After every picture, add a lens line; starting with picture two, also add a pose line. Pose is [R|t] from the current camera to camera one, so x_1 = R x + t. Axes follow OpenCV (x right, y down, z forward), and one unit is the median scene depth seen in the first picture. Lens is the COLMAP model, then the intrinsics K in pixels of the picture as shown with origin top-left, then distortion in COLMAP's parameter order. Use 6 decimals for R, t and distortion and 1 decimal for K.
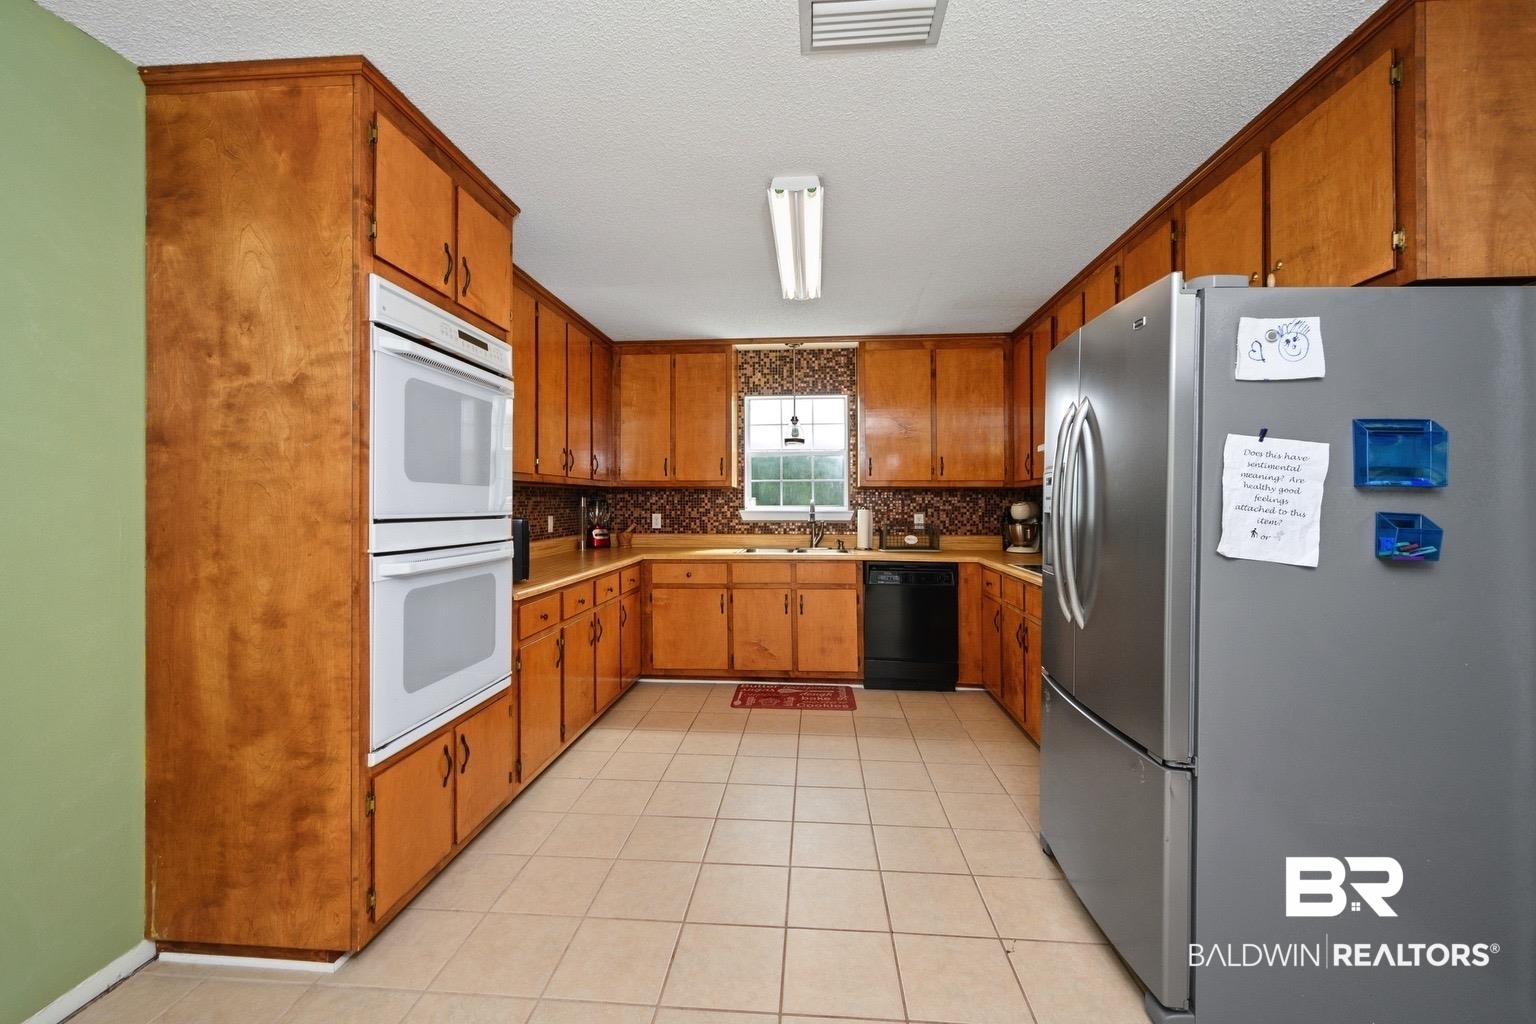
lens RADIAL K [[609.0, 0, 760.8], [0, 609.0, 516.4], [0, 0, 1]] dist [-0.000148, -0.000192]
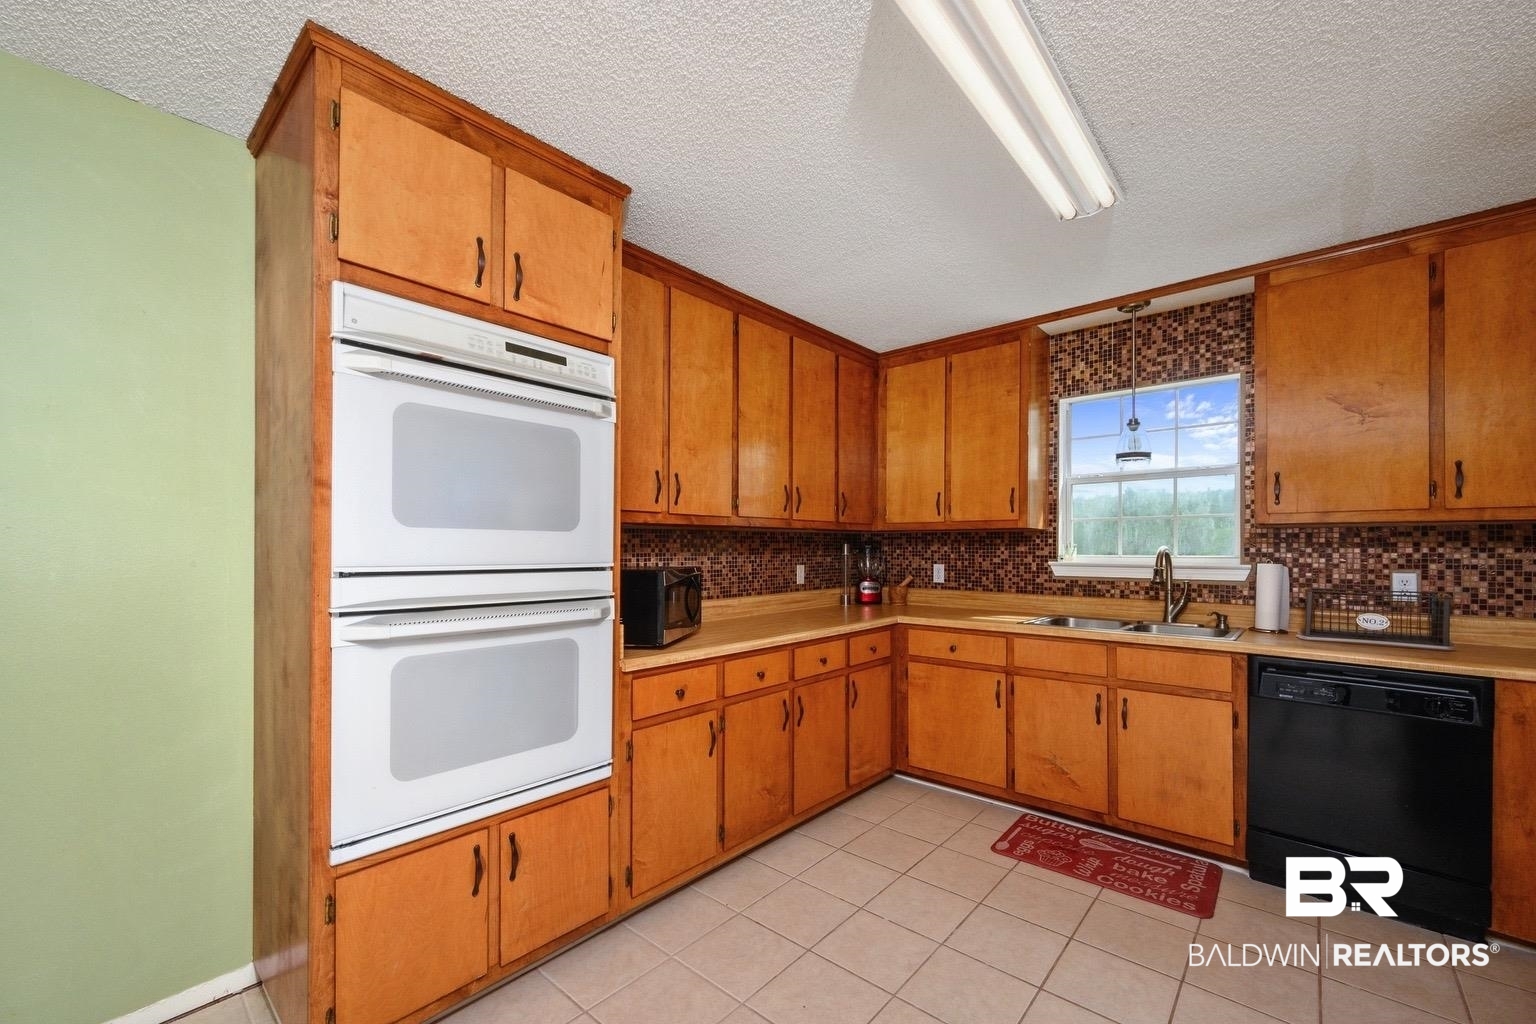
lens RADIAL K [[620.6, 0, 768.1], [0, 620.6, 558.2], [0, 0, 1]] dist [0.000003, -0.000005]
pose [[0.811185, 0.011317, -0.584680, 0.135271], [-0.015017, 0.999886, -0.001481, -0.008895], [0.584597, 0.009981, 0.811263, 0.251107]]
